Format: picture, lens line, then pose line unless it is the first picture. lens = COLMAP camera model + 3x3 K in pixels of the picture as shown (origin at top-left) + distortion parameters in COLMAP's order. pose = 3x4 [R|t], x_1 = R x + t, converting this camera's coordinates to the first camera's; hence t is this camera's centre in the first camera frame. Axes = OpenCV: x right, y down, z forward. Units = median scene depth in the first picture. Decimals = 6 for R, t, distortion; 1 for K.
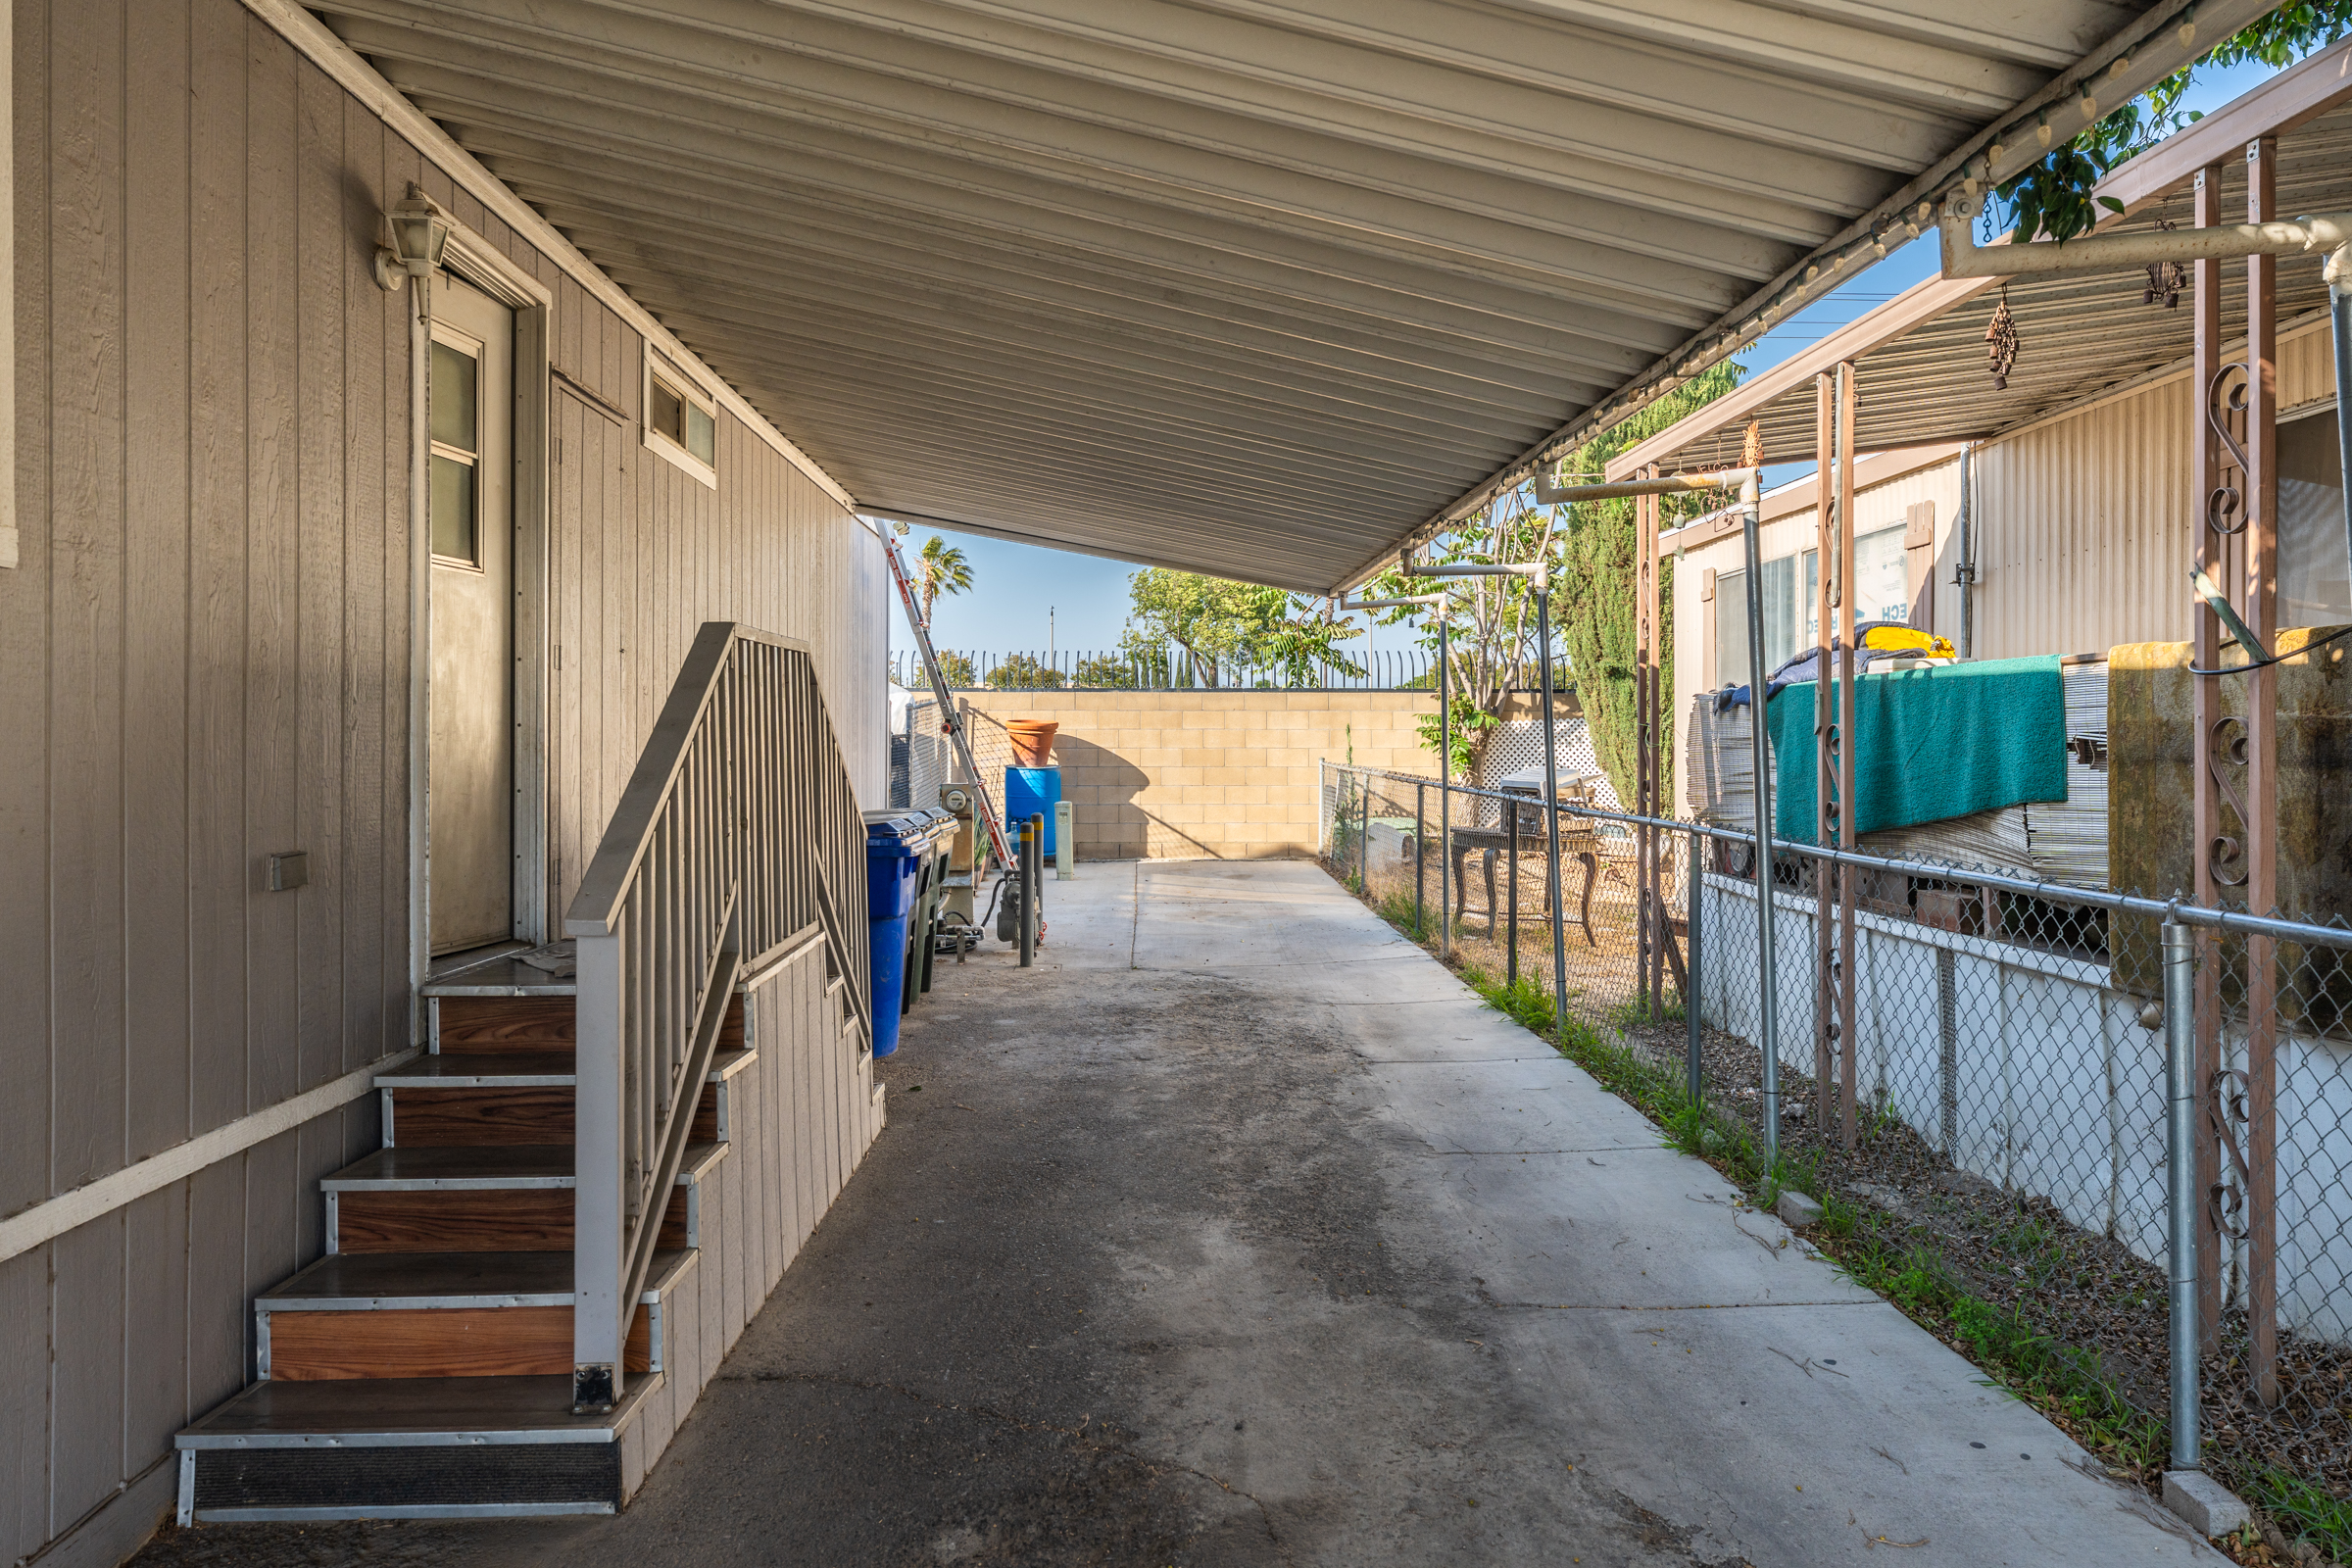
lens RADIAL K [[1625.6, 0, 1175.6], [0, 1625.6, 767.9], [0, 0, 1]] dist [-0.000211, -0.001033]
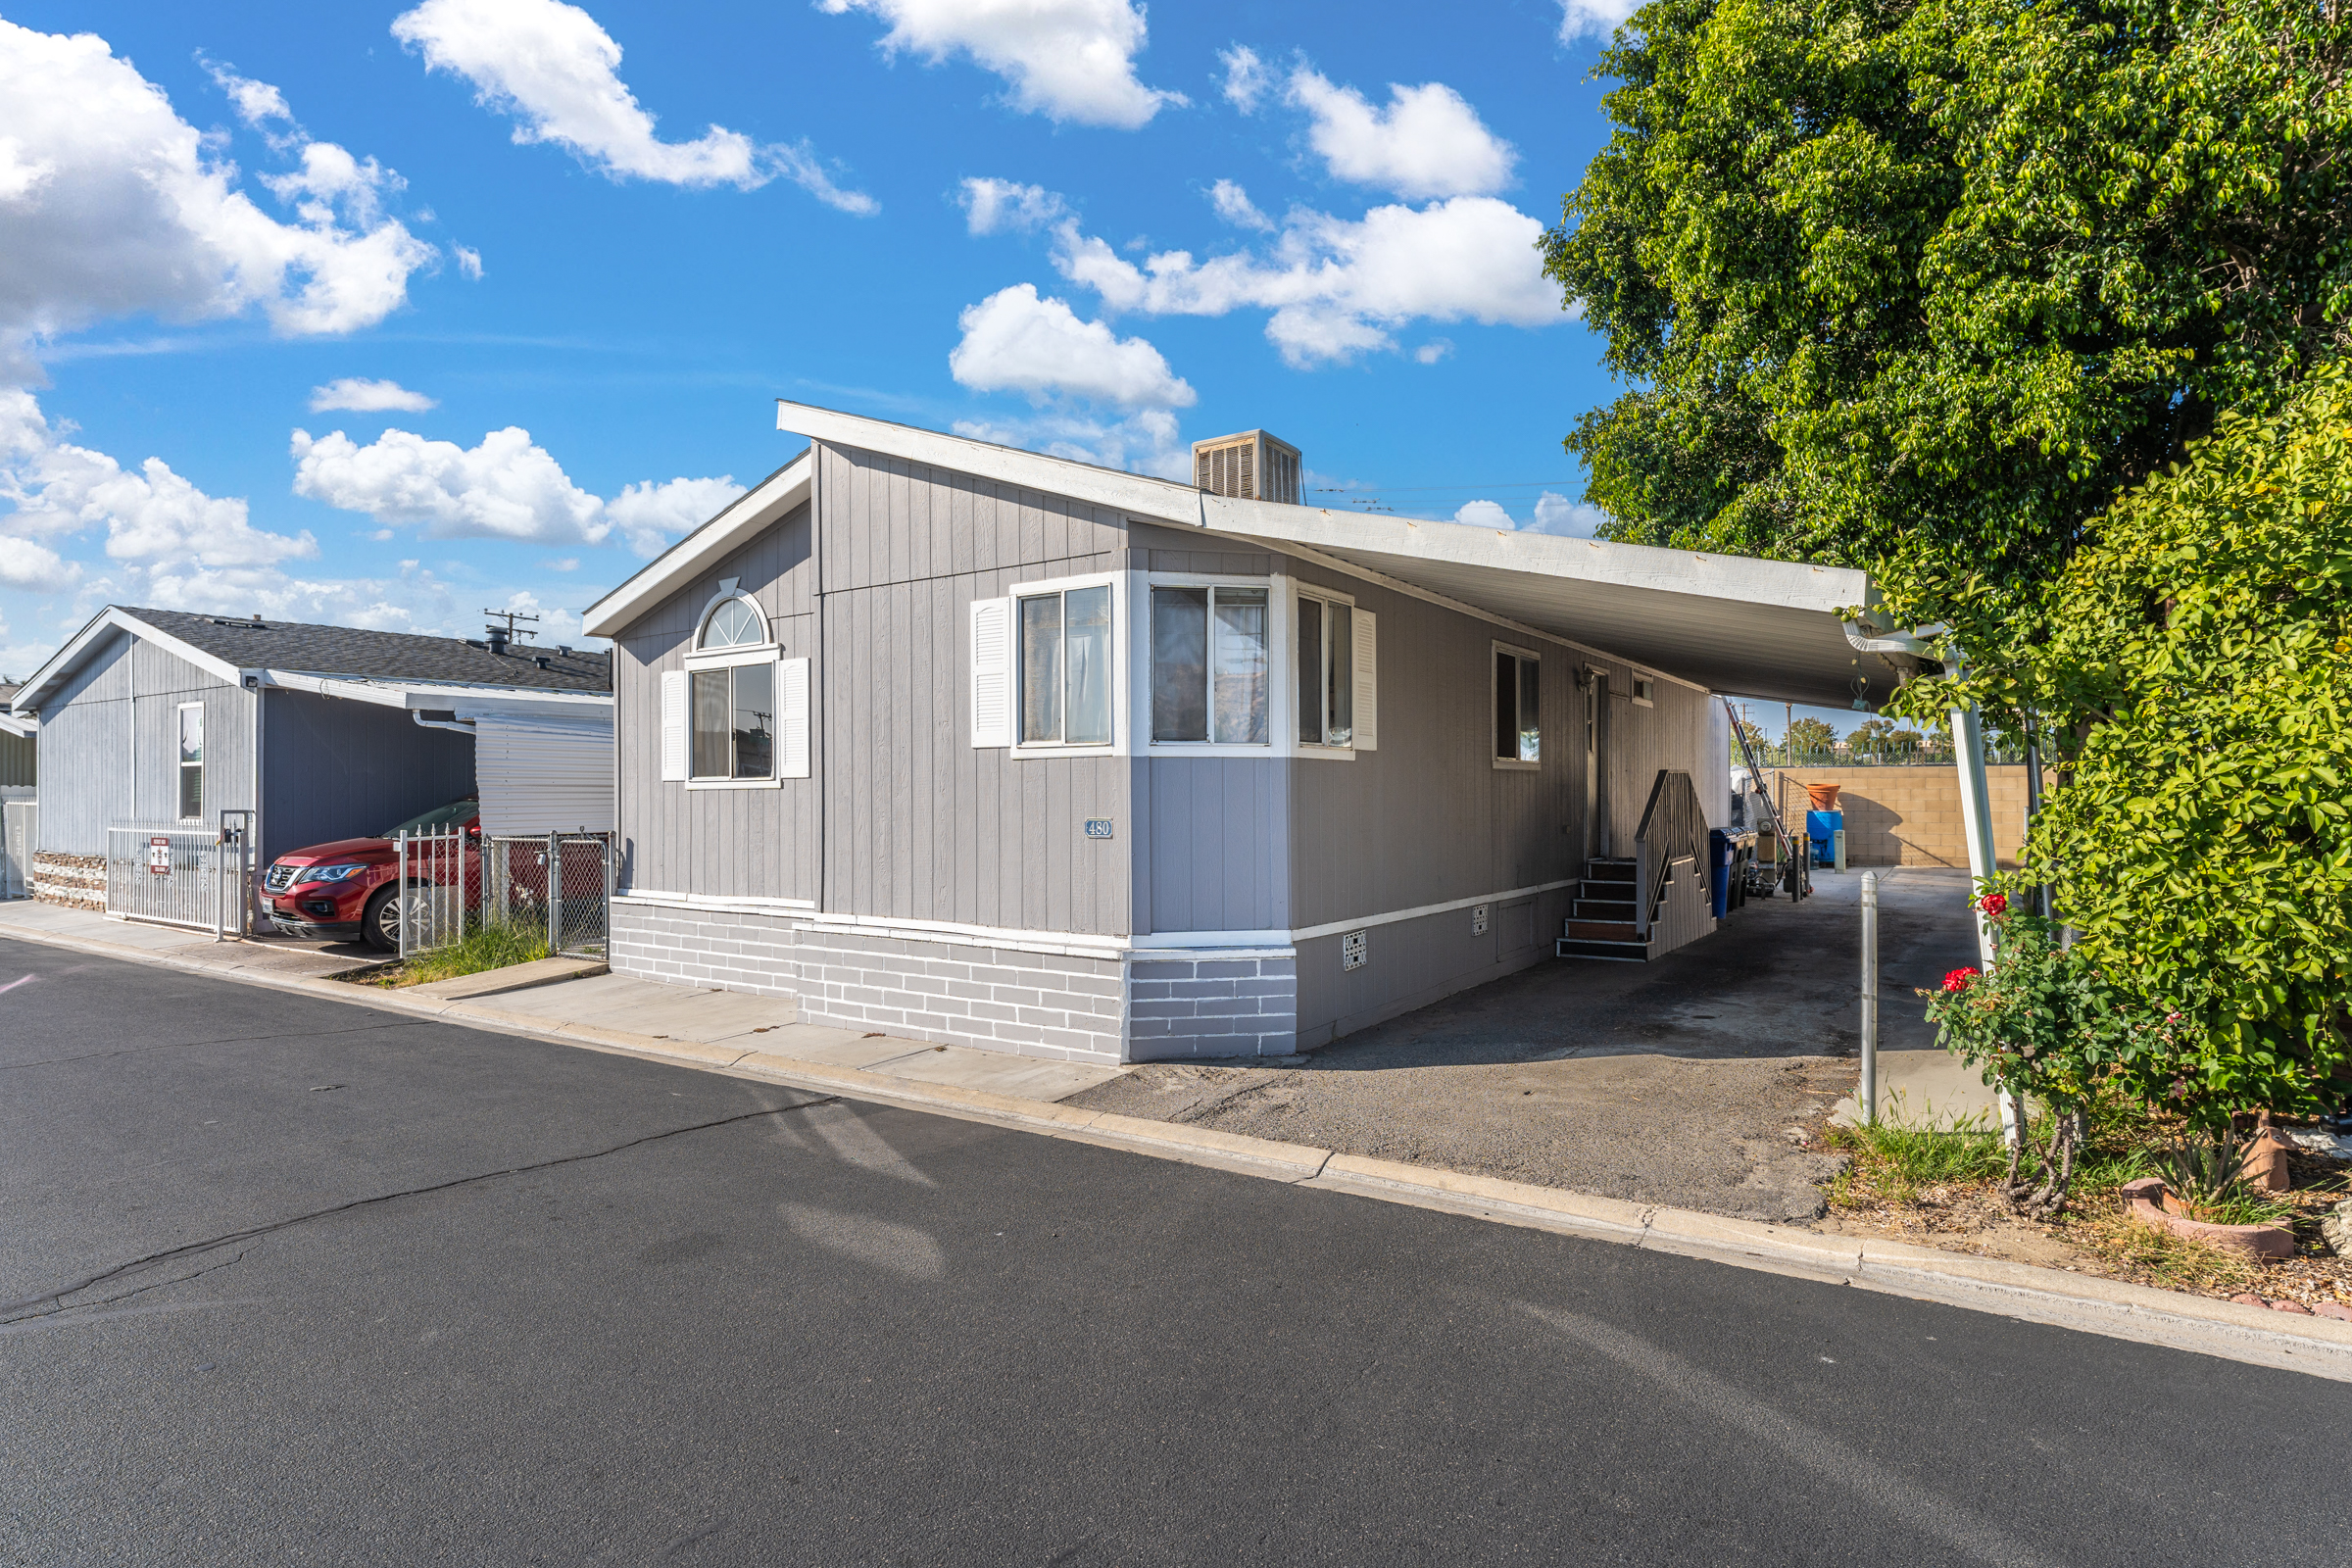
lens RADIAL K [[1238.5, 0, 1167.9], [0, 1238.5, 795.6], [0, 0, 1]] dist [-0.004072, -0.000313]
pose [[0.814056, -0.003044, -0.580778, 0.200143], [-0.005753, 0.999895, -0.013304, 0.008292], [0.580757, 0.014171, 0.813953, -0.892126]]
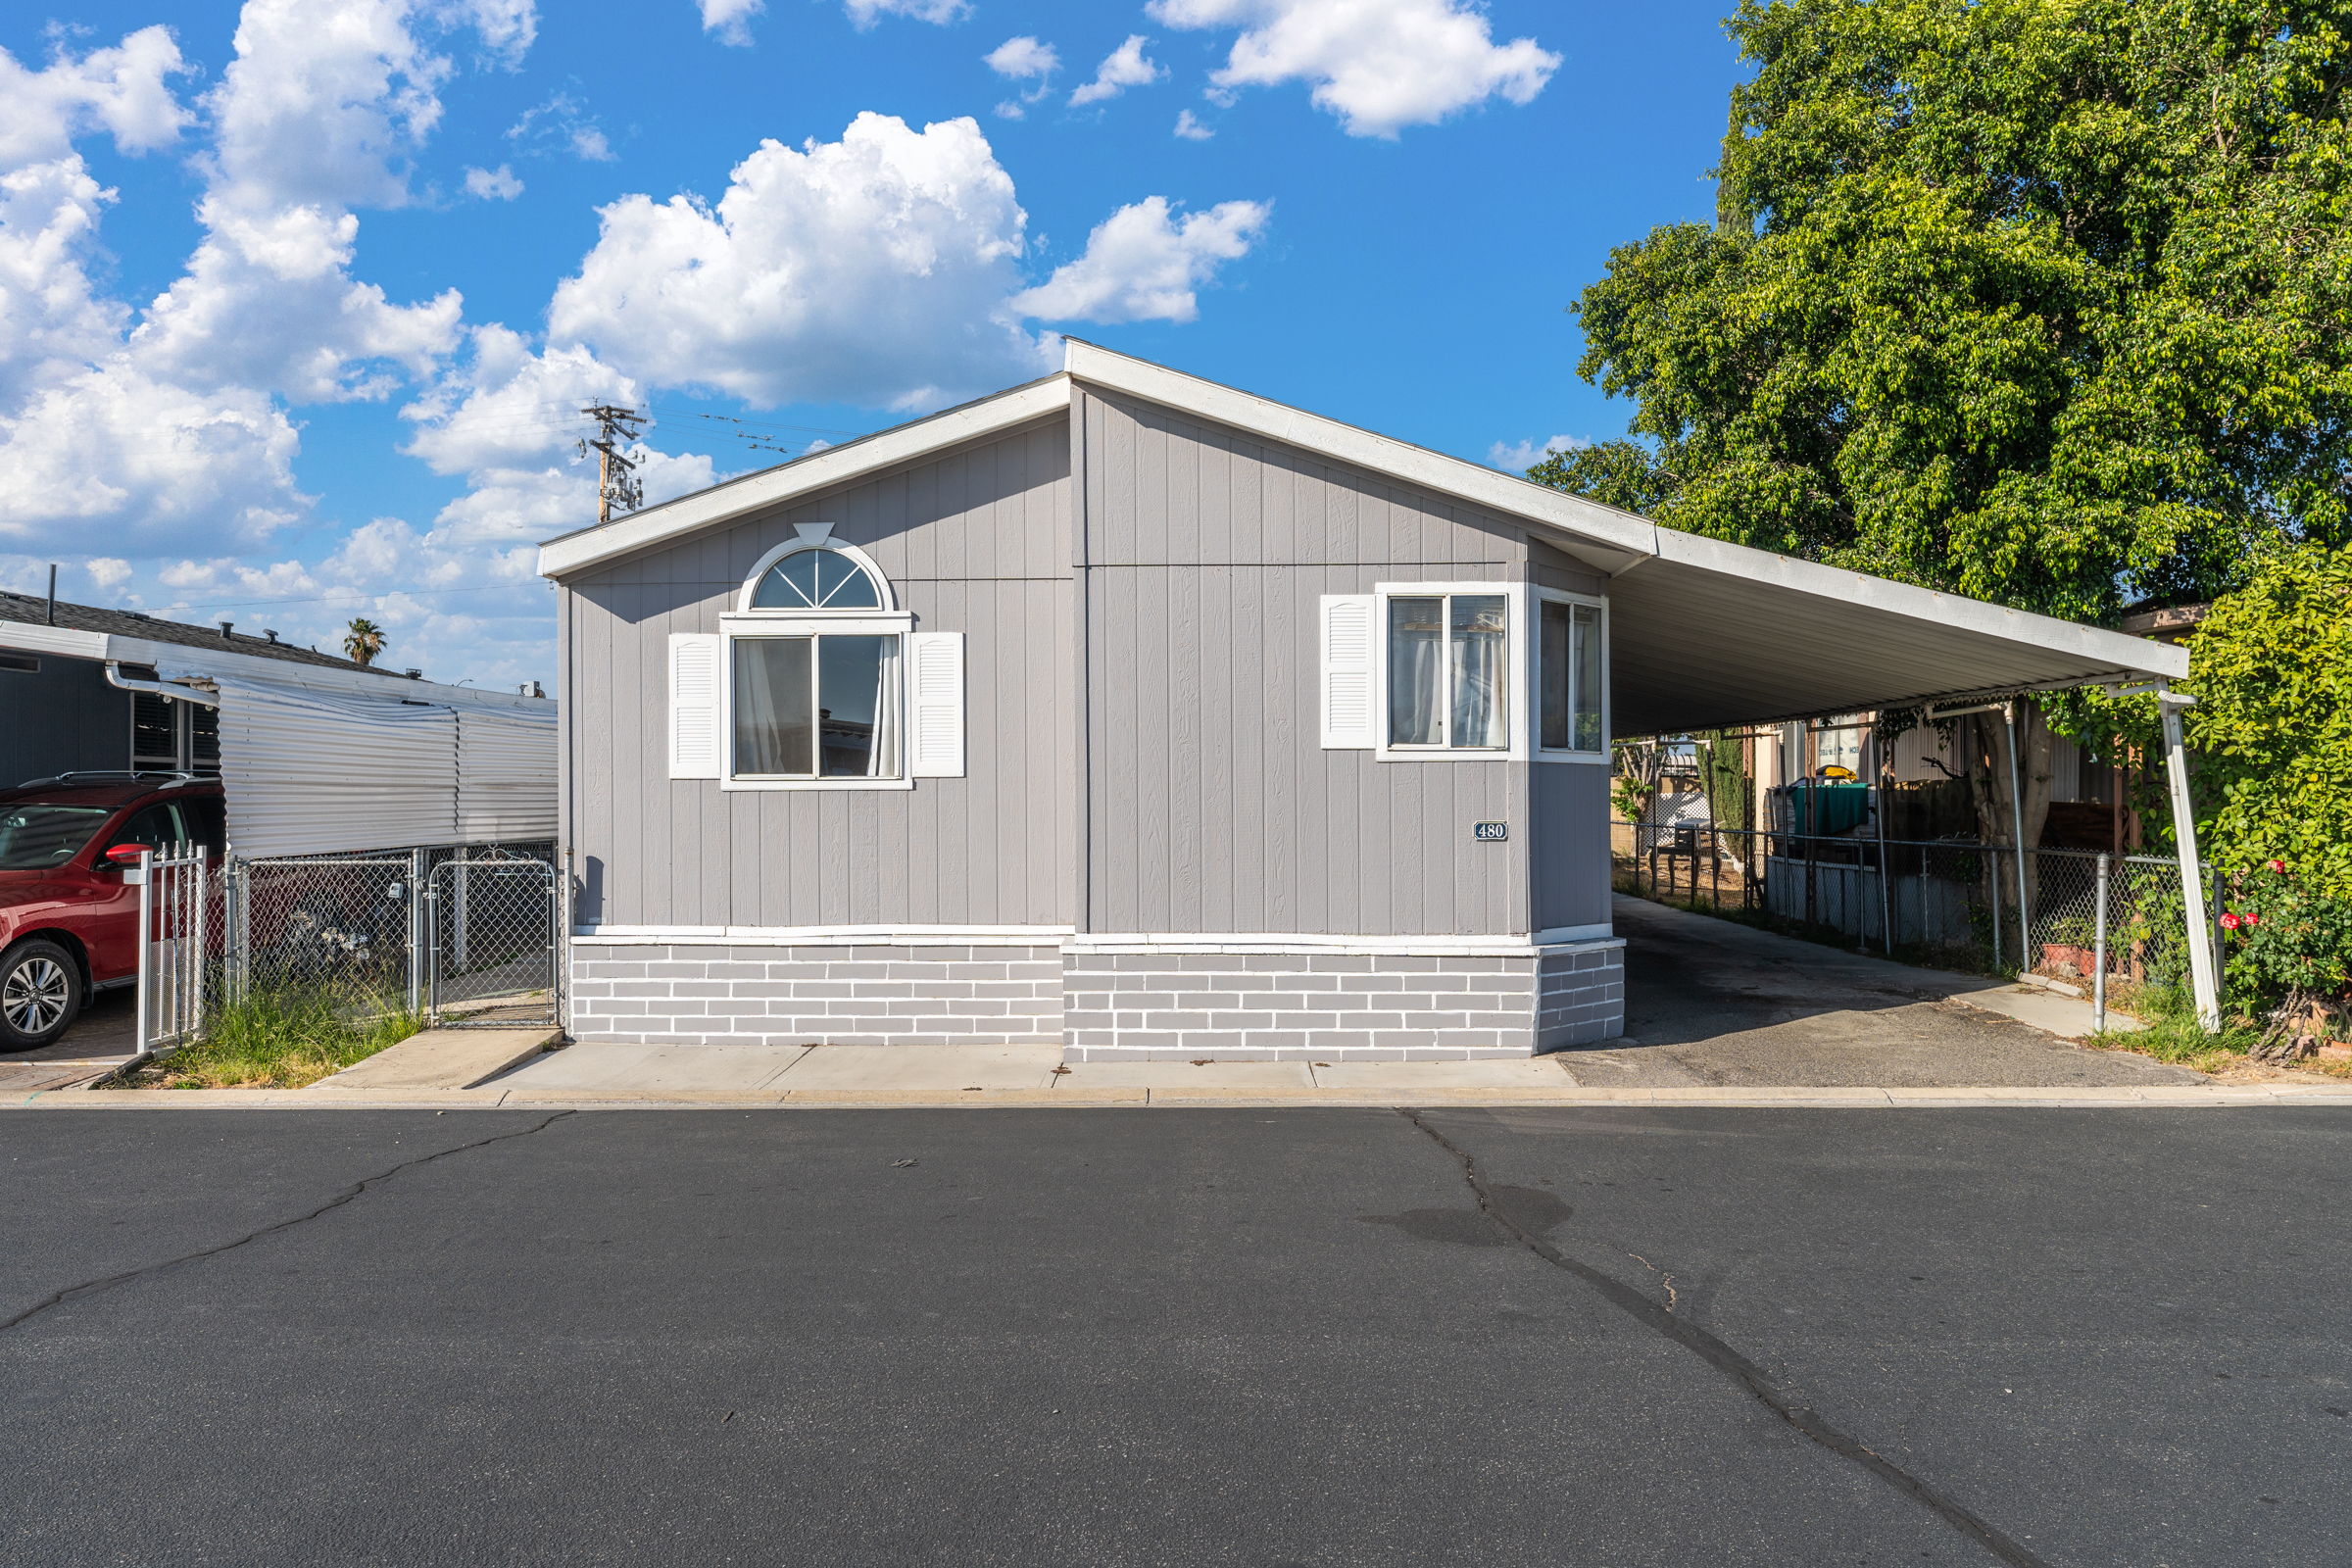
lens RADIAL K [[1625.6, 0, 1169.7], [0, 1625.6, 782.7], [0, 0, 1]] dist [-0.000211, -0.001033]
pose [[0.998911, -0.002050, -0.046608, -0.411148], [0.000629, 0.999535, -0.030486, 0.019054], [0.046649, 0.030424, 0.998448, -1.316265]]
